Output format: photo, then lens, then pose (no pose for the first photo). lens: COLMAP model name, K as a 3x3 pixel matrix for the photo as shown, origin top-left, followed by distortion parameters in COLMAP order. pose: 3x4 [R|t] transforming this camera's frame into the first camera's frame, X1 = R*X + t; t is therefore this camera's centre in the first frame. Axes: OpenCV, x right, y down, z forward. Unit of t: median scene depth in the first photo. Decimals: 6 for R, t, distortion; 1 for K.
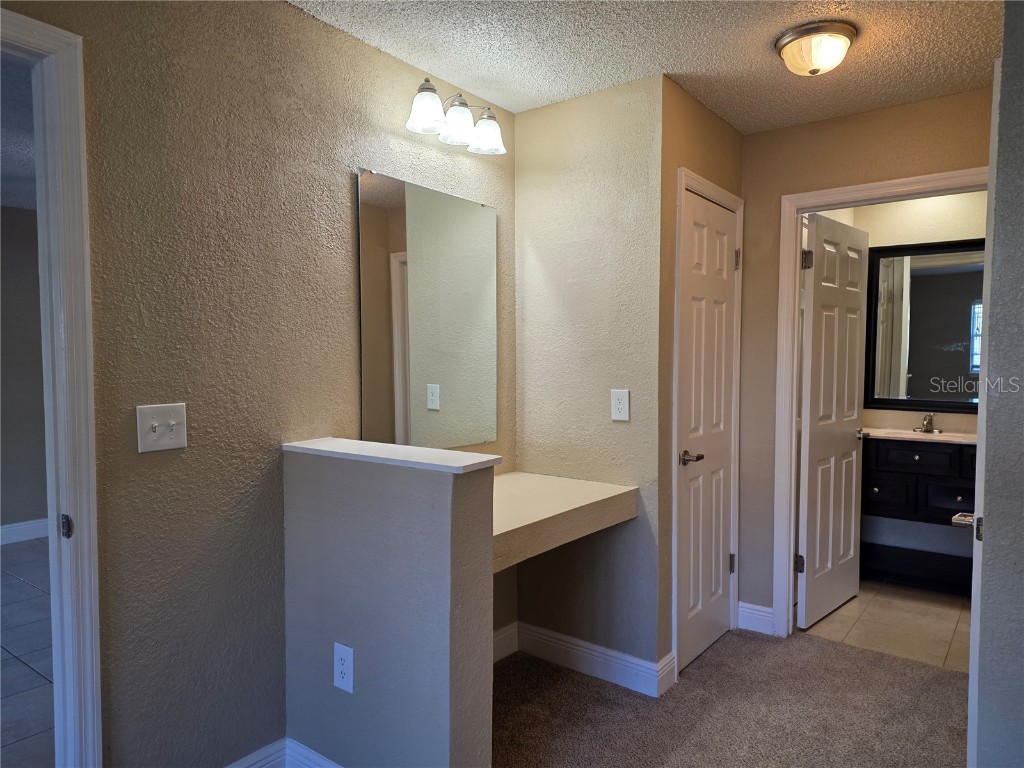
lens RADIAL K [[680.2, 0, 513.6], [0, 680.2, 387.3], [0, 0, 1]] dist [0.050457, -0.002561]
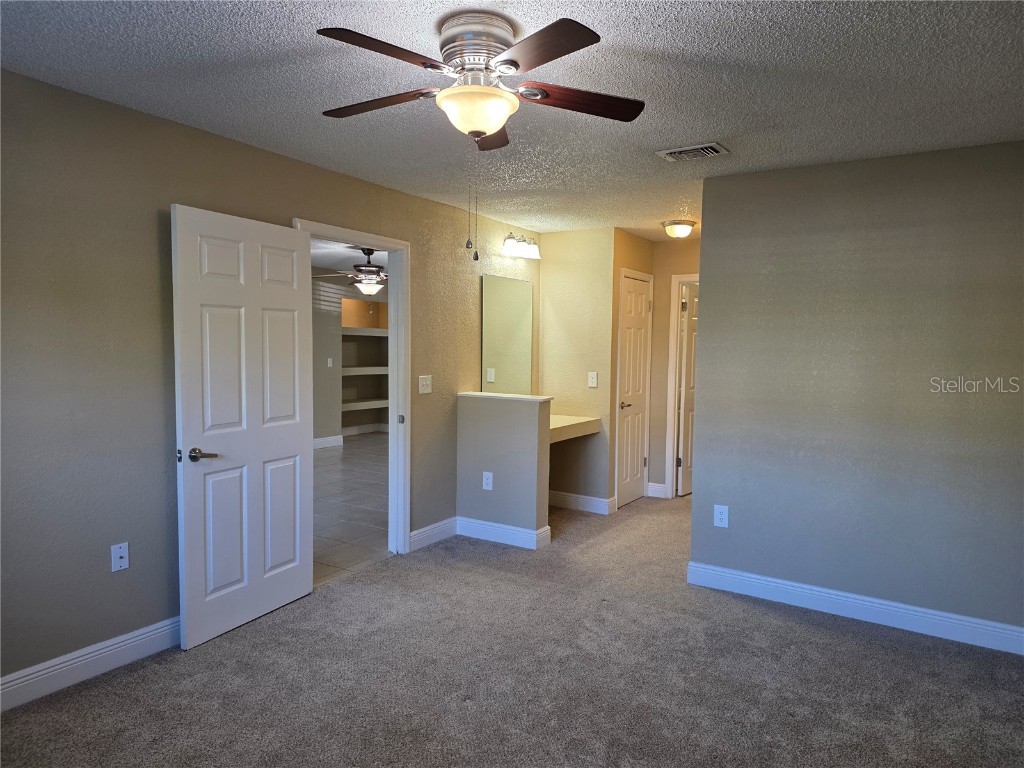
lens RADIAL K [[680.2, 0, 511.6], [0, 680.2, 383.8], [0, 0, 1]] dist [0.050457, -0.002561]
pose [[0.996542, 0.007581, 0.082743, -0.261261], [-0.009245, 0.999762, 0.019750, 0.000289], [-0.082573, -0.020446, 0.996375, -1.051656]]
